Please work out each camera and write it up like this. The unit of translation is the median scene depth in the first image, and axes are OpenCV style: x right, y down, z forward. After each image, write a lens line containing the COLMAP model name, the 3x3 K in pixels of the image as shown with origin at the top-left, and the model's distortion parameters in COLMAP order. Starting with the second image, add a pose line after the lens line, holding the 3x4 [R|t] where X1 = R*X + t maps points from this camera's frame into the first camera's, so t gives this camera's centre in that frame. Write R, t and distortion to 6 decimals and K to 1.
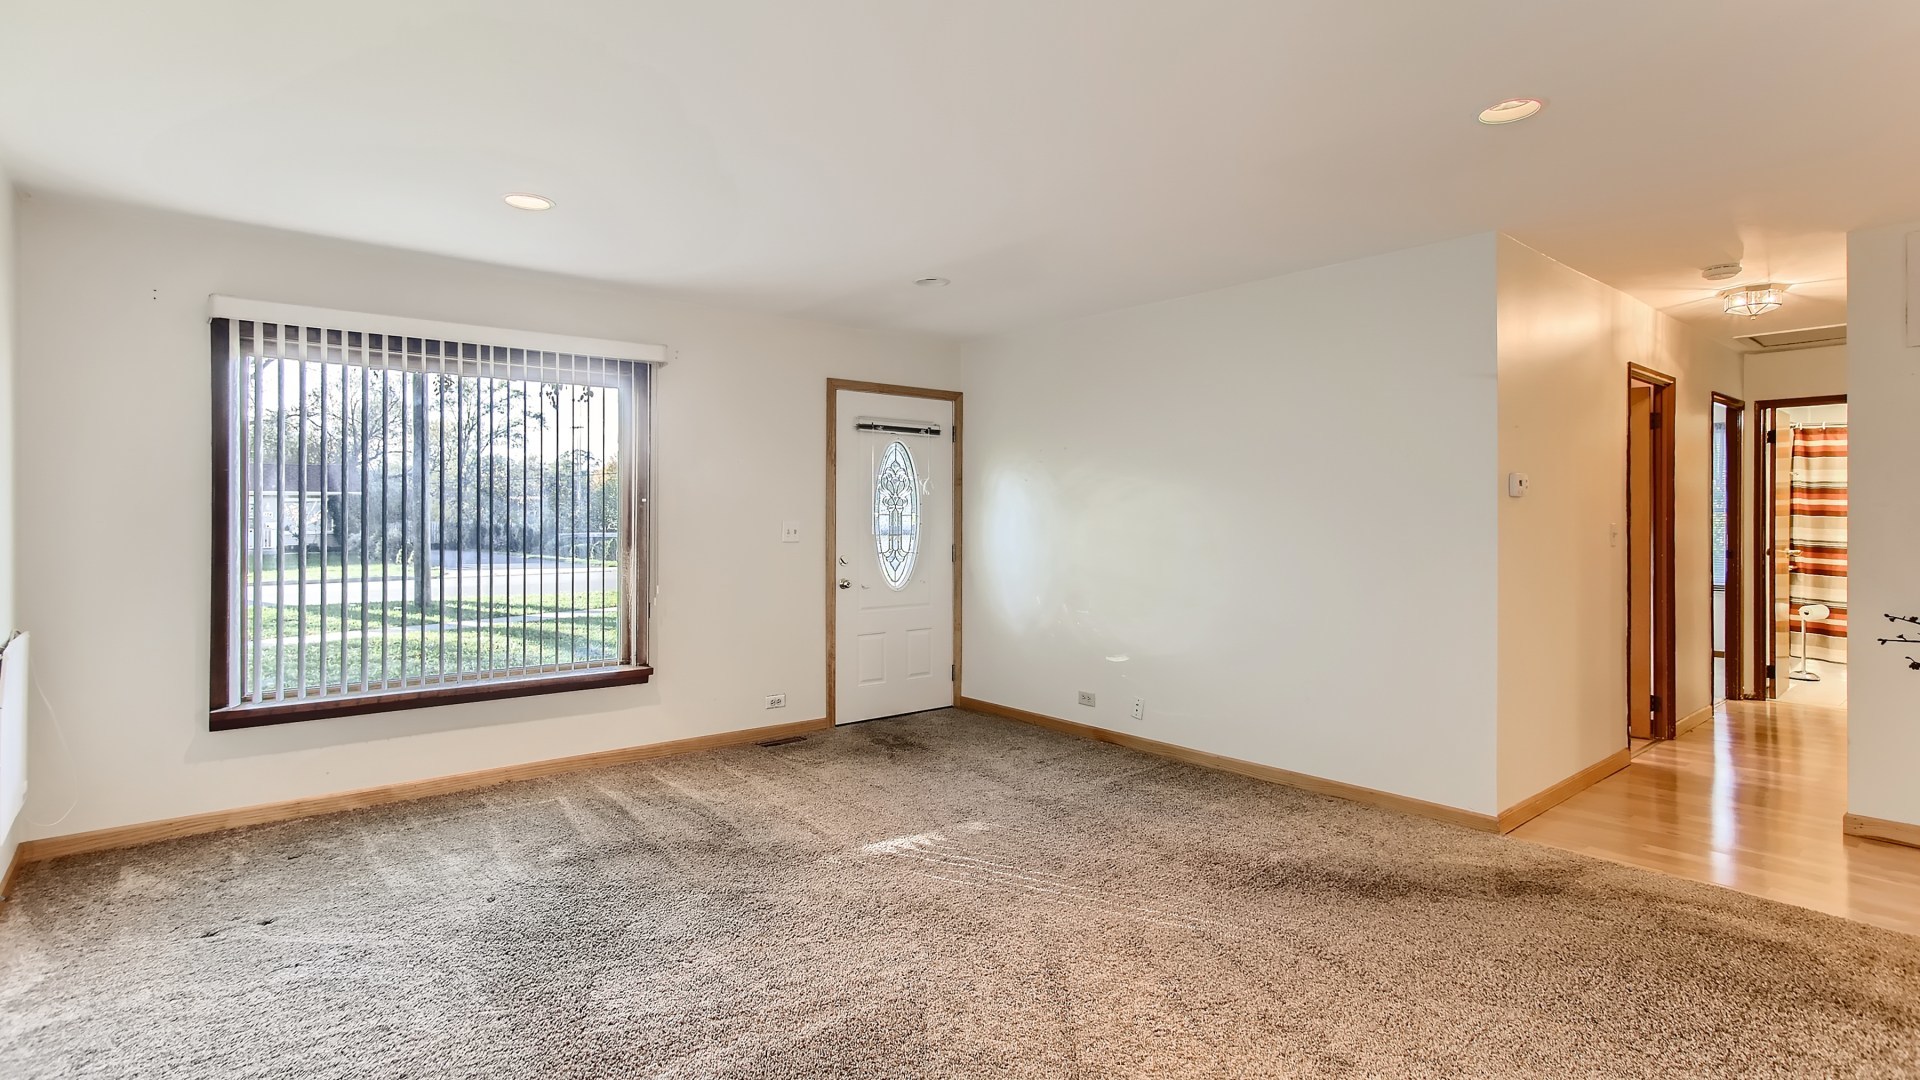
lens RADIAL K [[931.3, 0, 961.5], [0, 931.3, 533.8], [0, 0, 1]] dist [-0.004185, 0.004829]
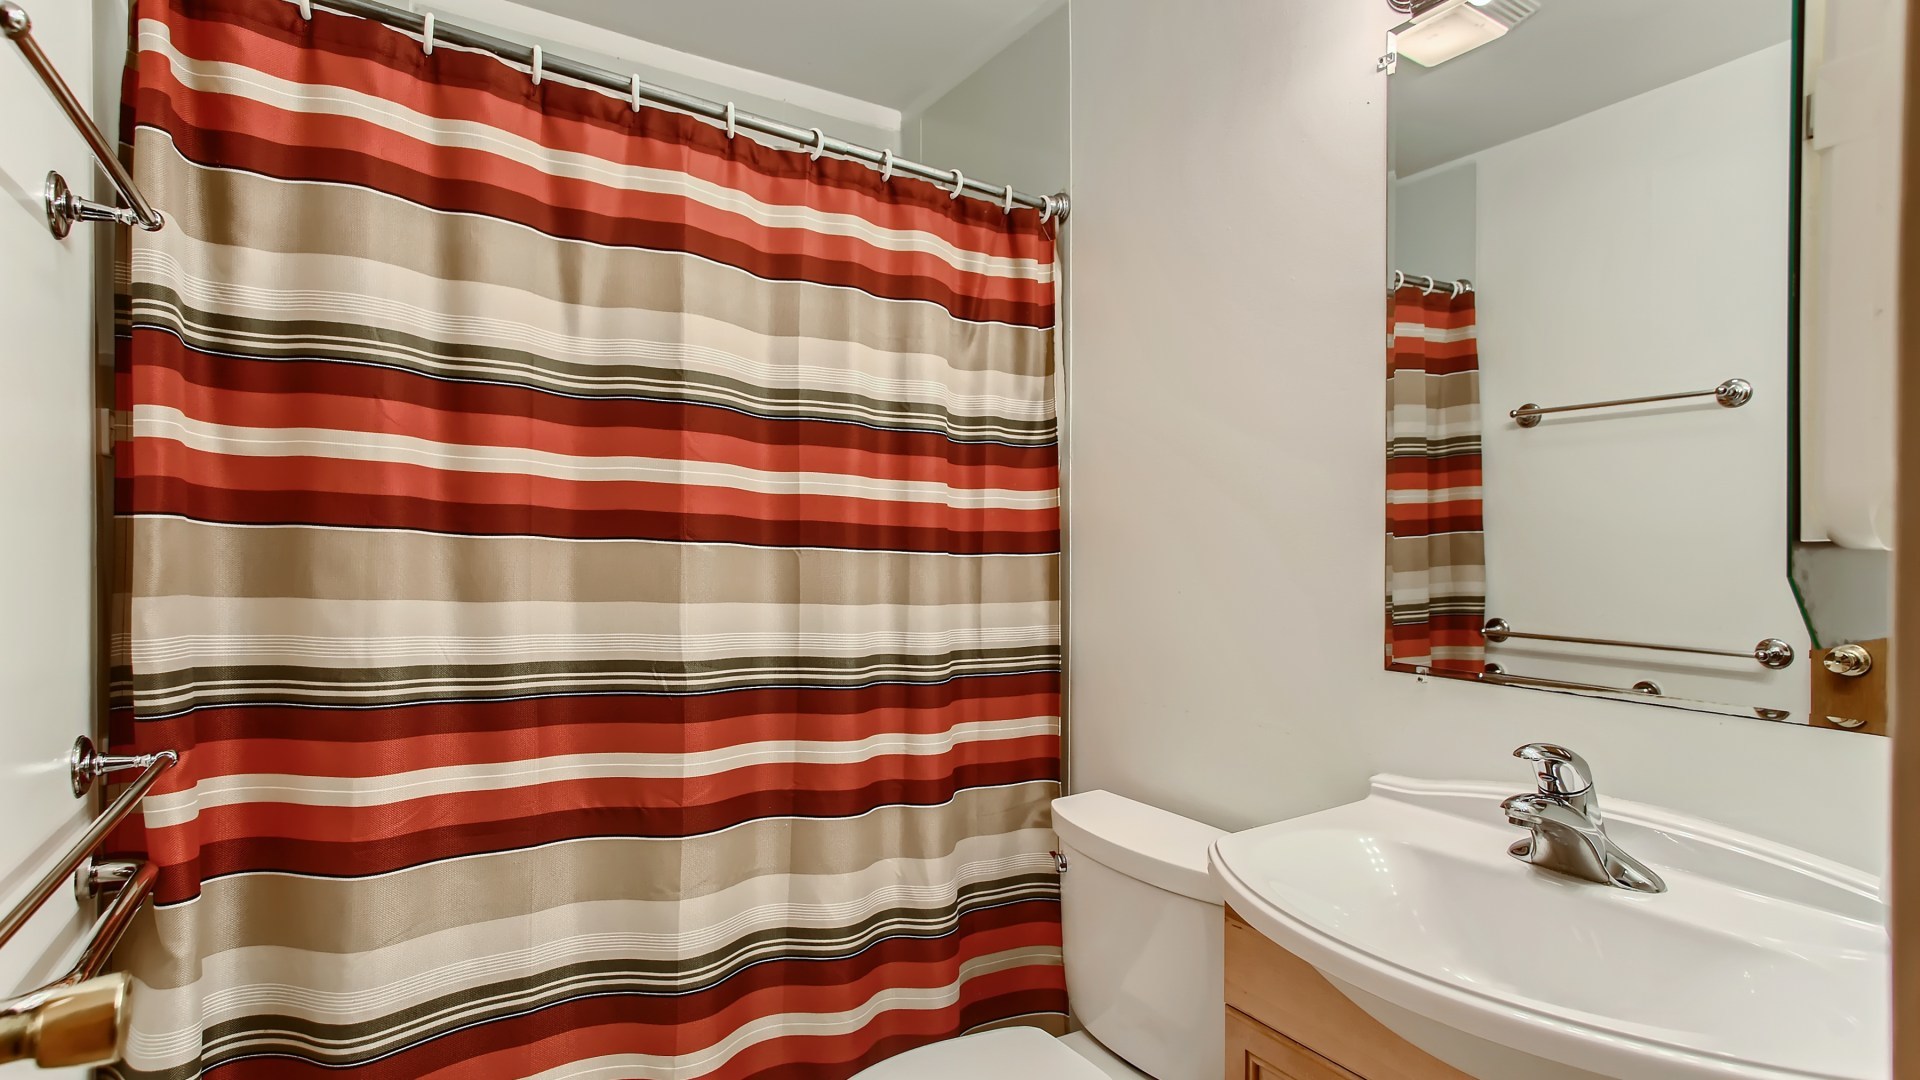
lens RADIAL K [[931.3, 0, 961.4], [0, 931.3, 540.3], [0, 0, 1]] dist [-0.004185, 0.004829]
pose [[0.142479, 0.001241, 0.989797, 0.766508], [0.000189, 0.999999, -0.001281, -0.015373], [-0.989798, 0.000370, 0.142478, 0.848508]]
